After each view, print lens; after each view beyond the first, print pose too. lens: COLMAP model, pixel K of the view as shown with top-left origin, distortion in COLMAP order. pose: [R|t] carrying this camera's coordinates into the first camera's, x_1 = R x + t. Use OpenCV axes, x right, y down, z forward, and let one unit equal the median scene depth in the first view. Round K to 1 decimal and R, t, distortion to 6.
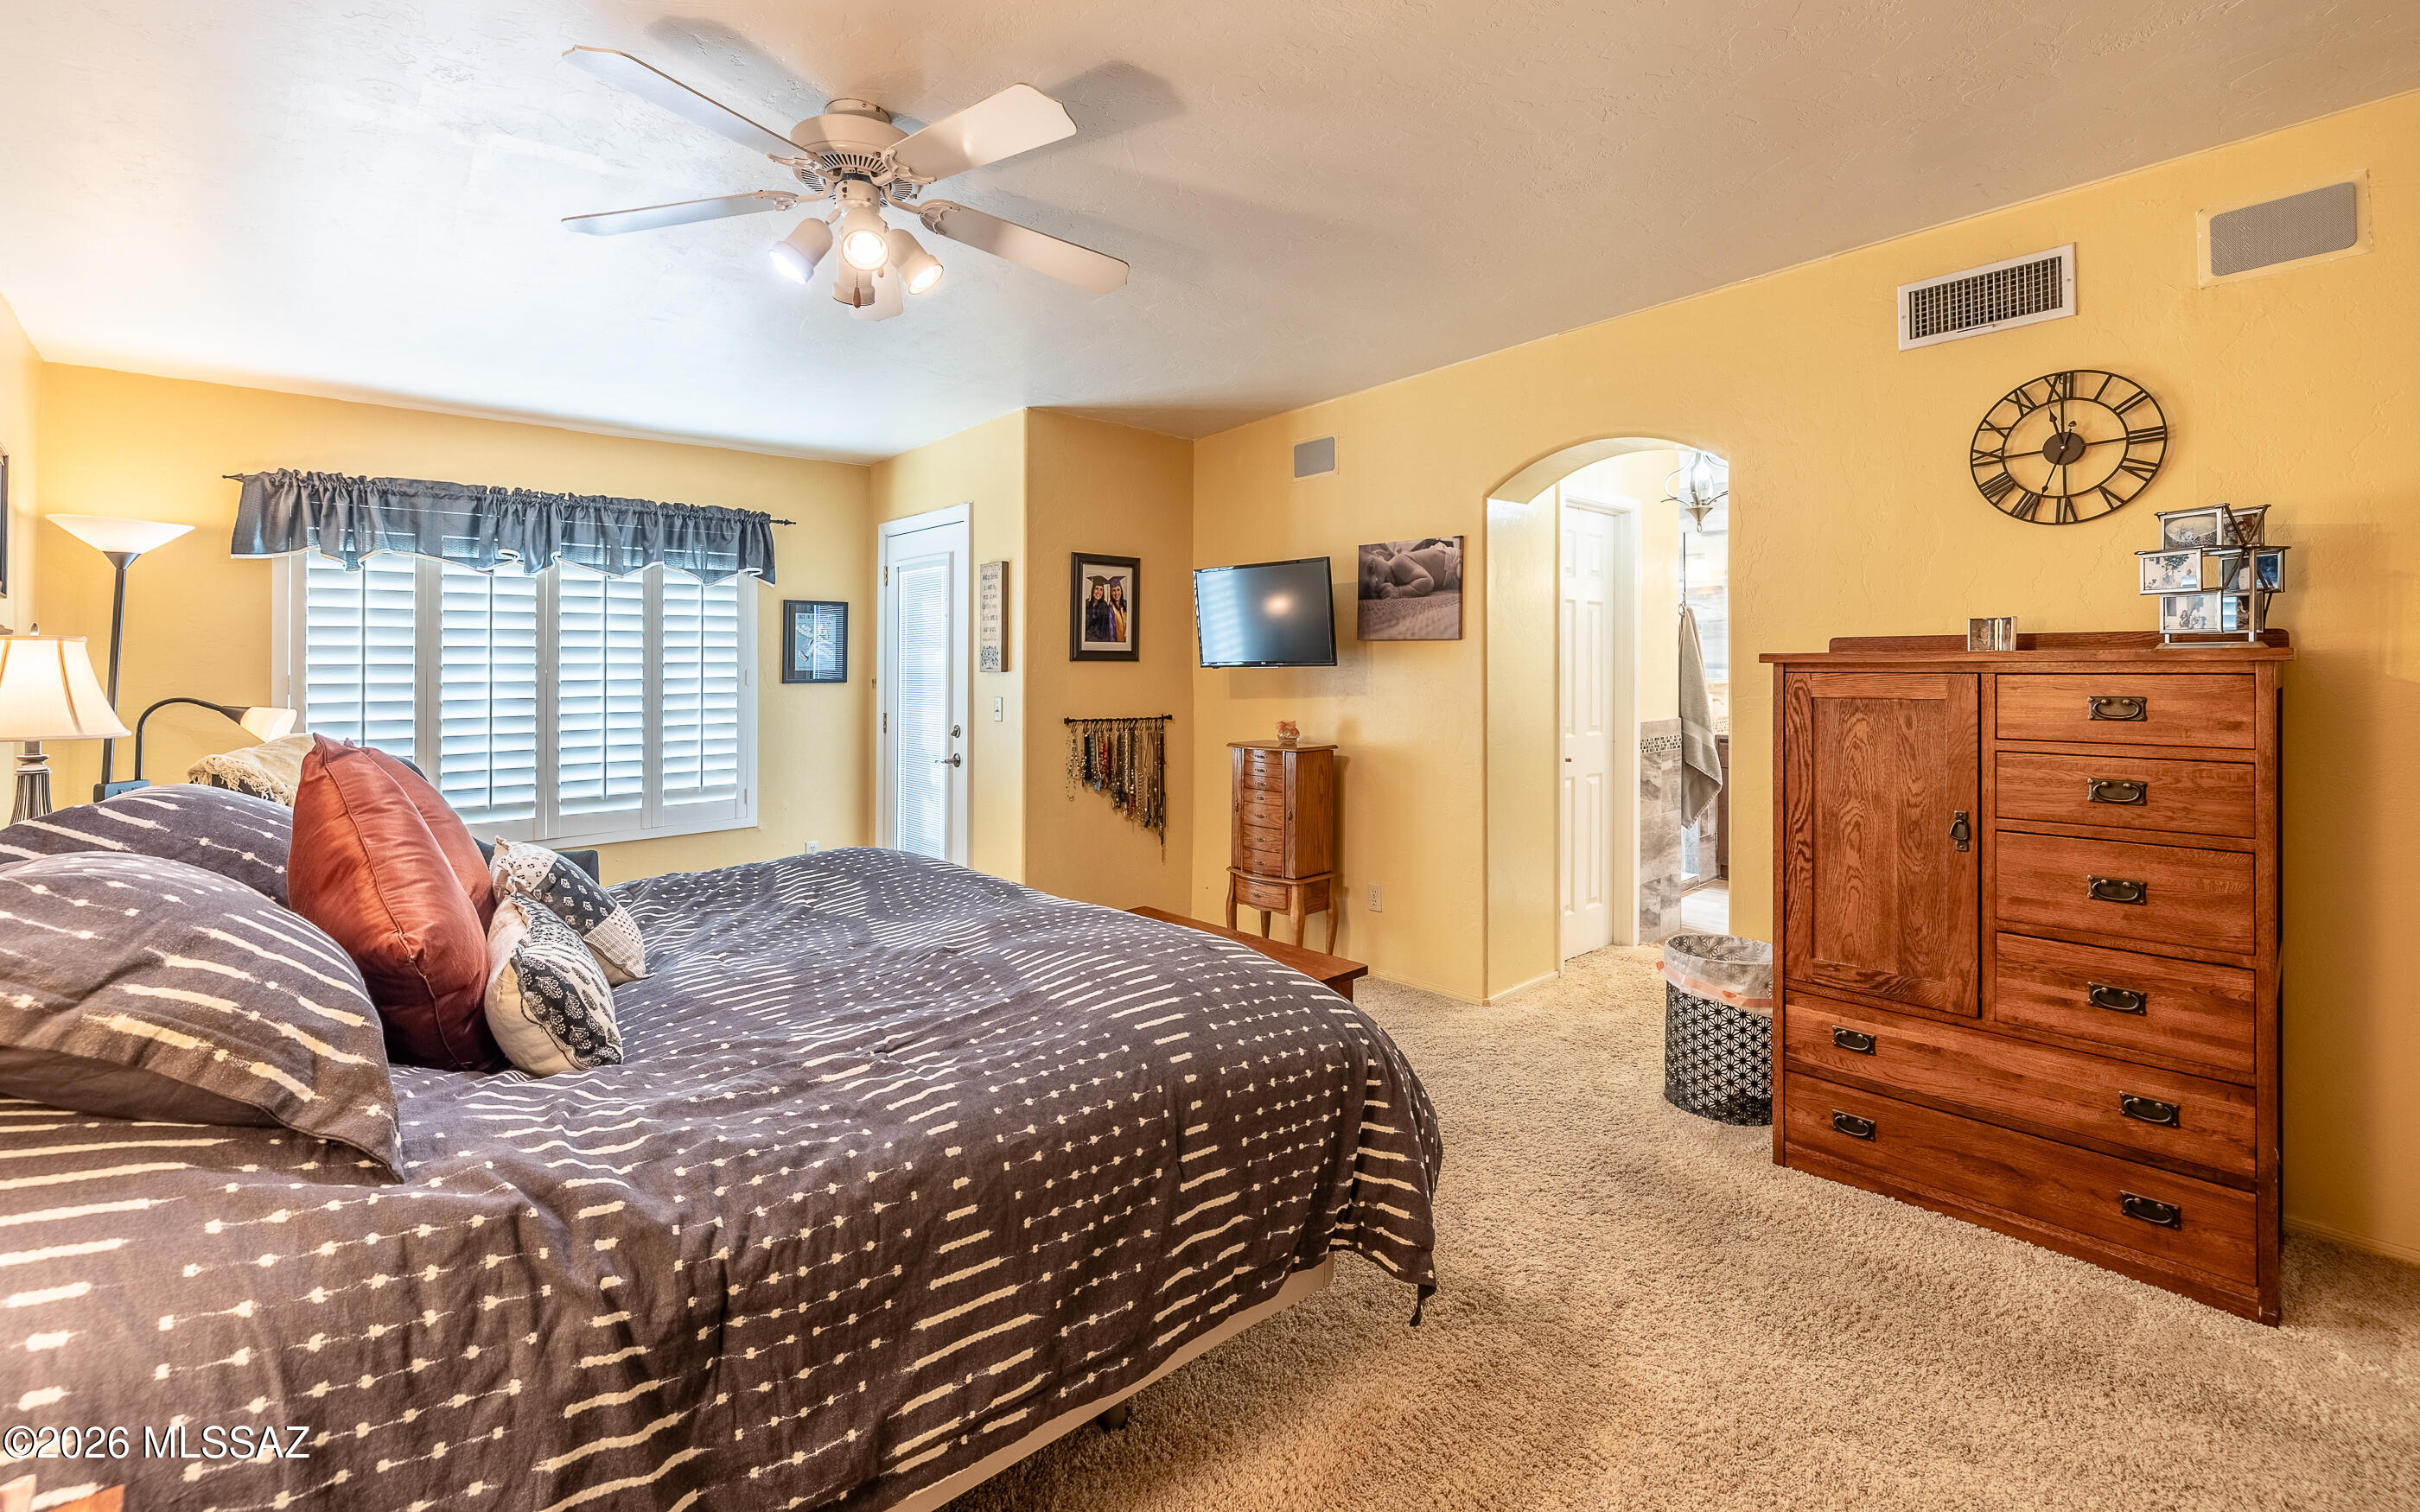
lens RADIAL K [[1024.1, 0, 1212.0], [0, 1024.1, 679.7], [0, 0, 1]] dist [-0.000597, -0.000017]
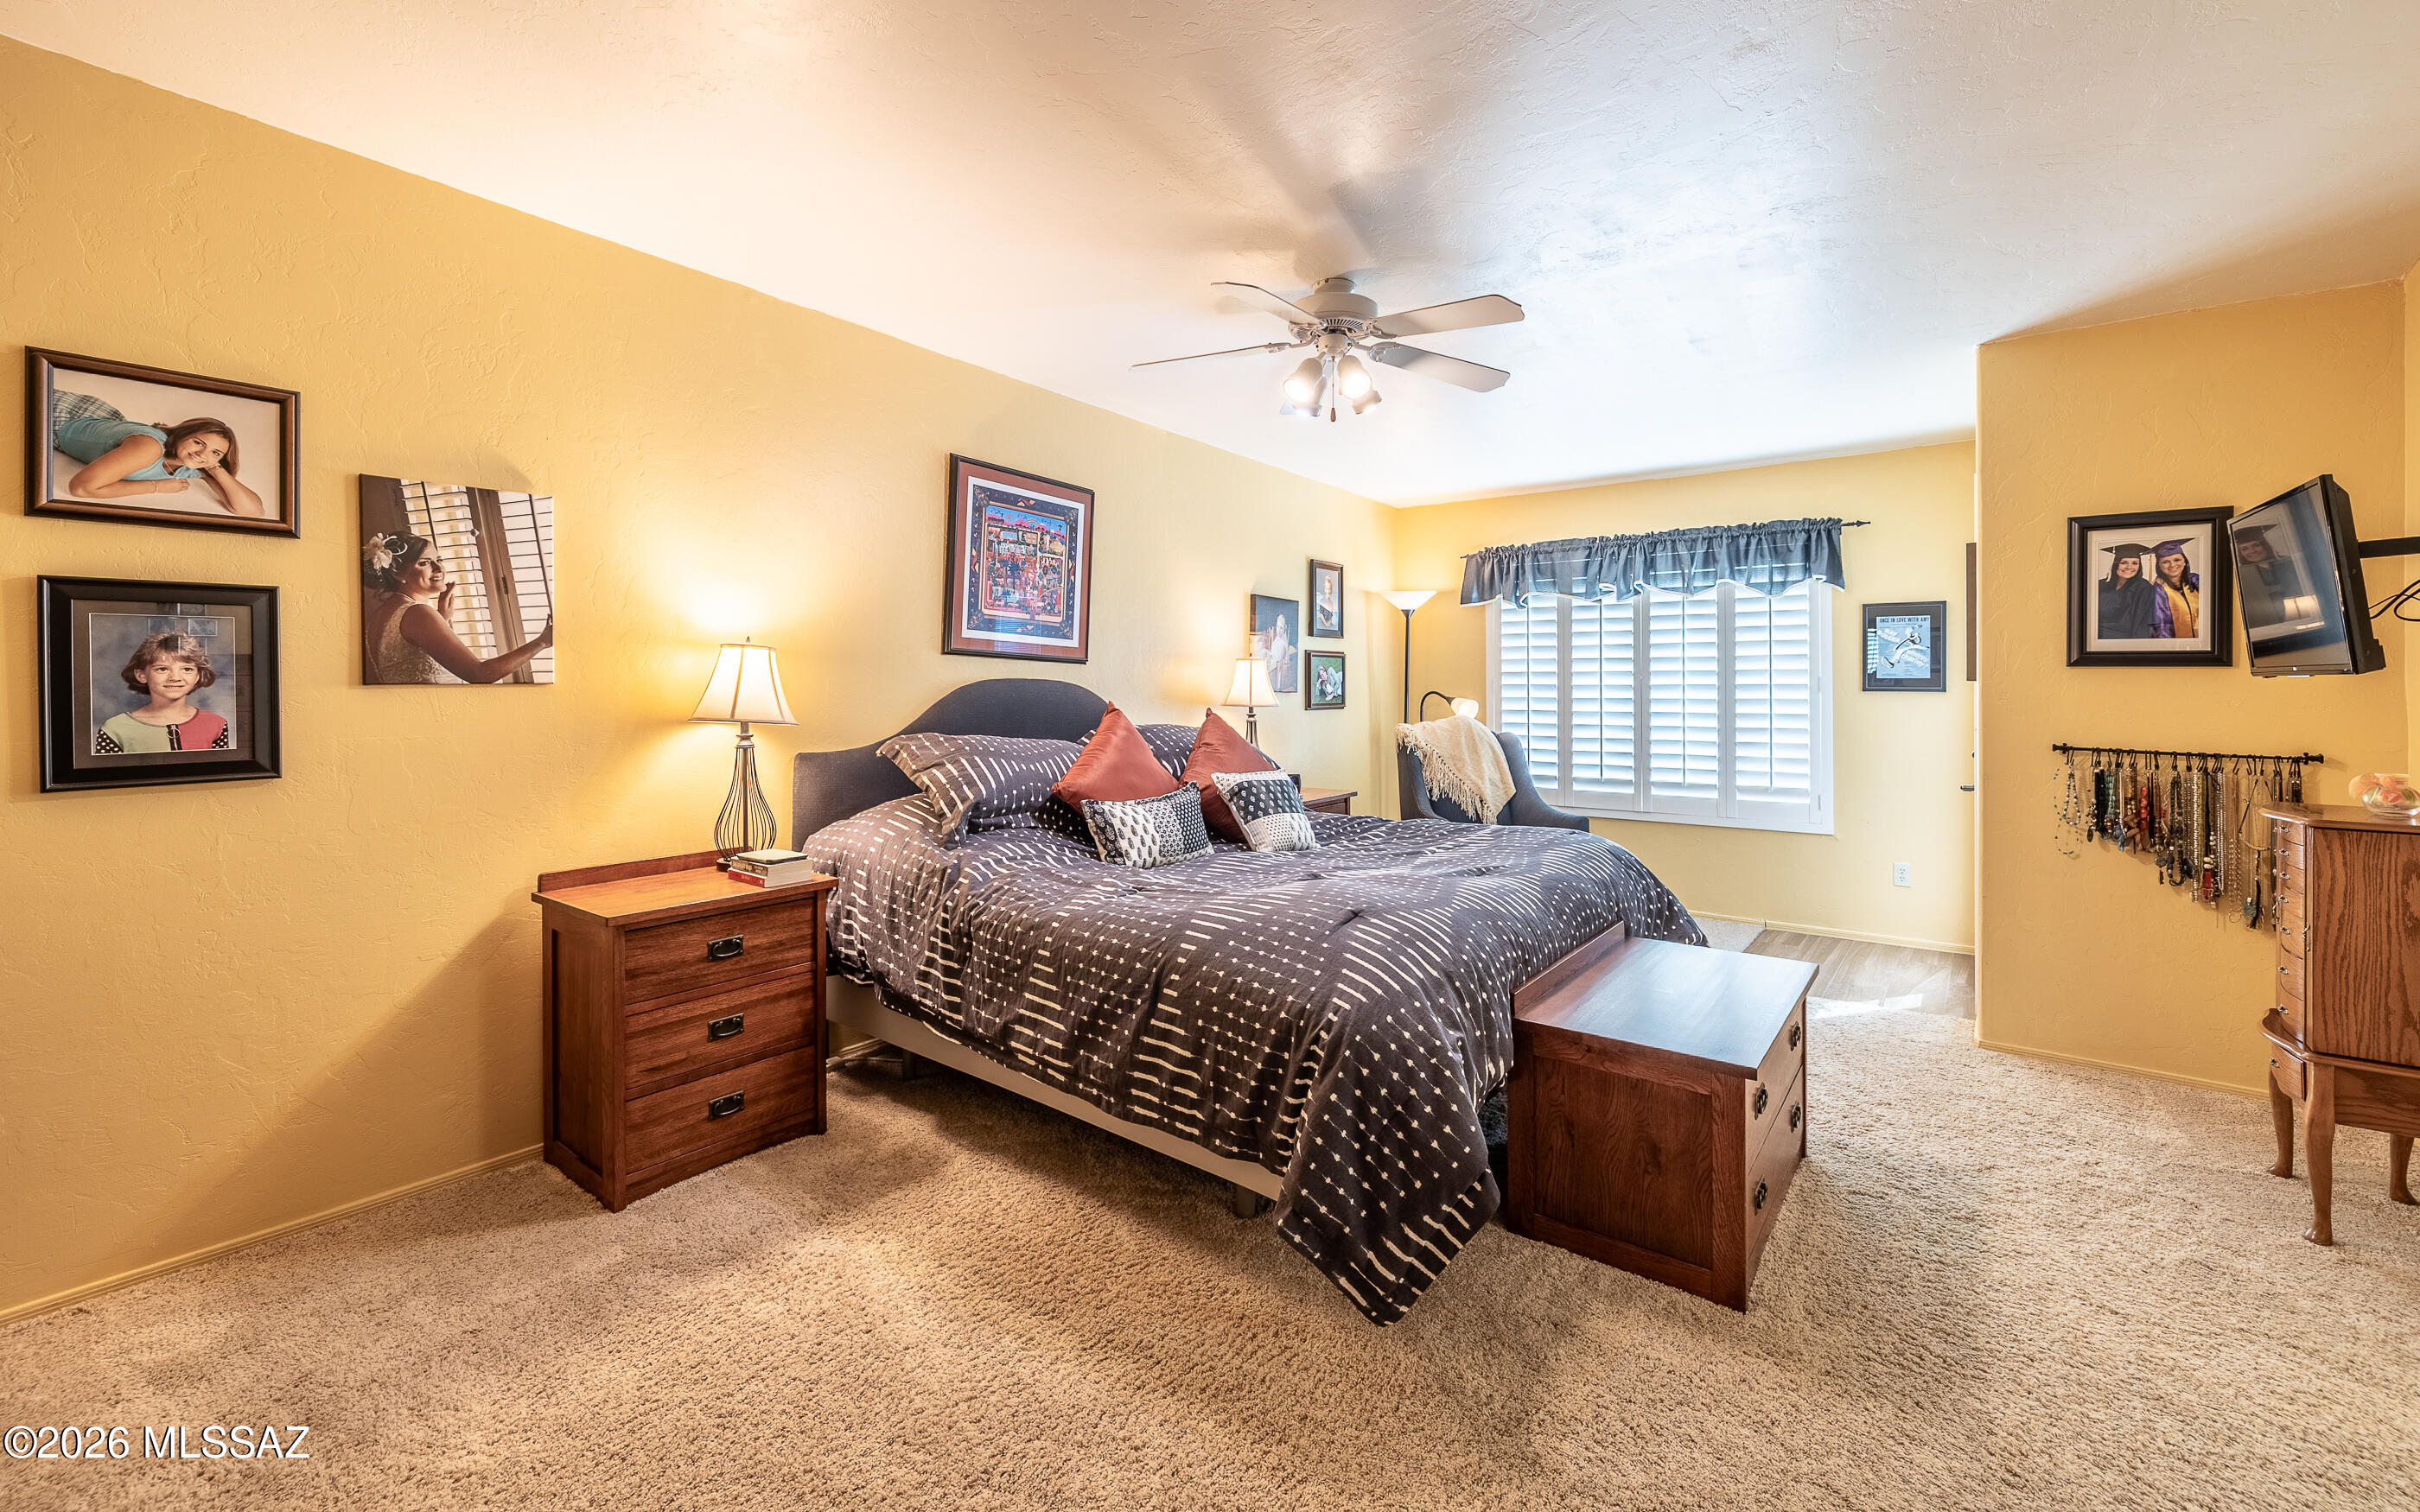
lens RADIAL K [[1024.1, 0, 1212.0], [0, 1024.1, 679.7], [0, 0, 1]] dist [-0.000597, -0.000017]
pose [[0.159720, 0.007342, -0.987135, 0.495378], [-0.012120, 0.999912, 0.005476, -0.005486], [0.987088, 0.011090, 0.159794, 0.283151]]
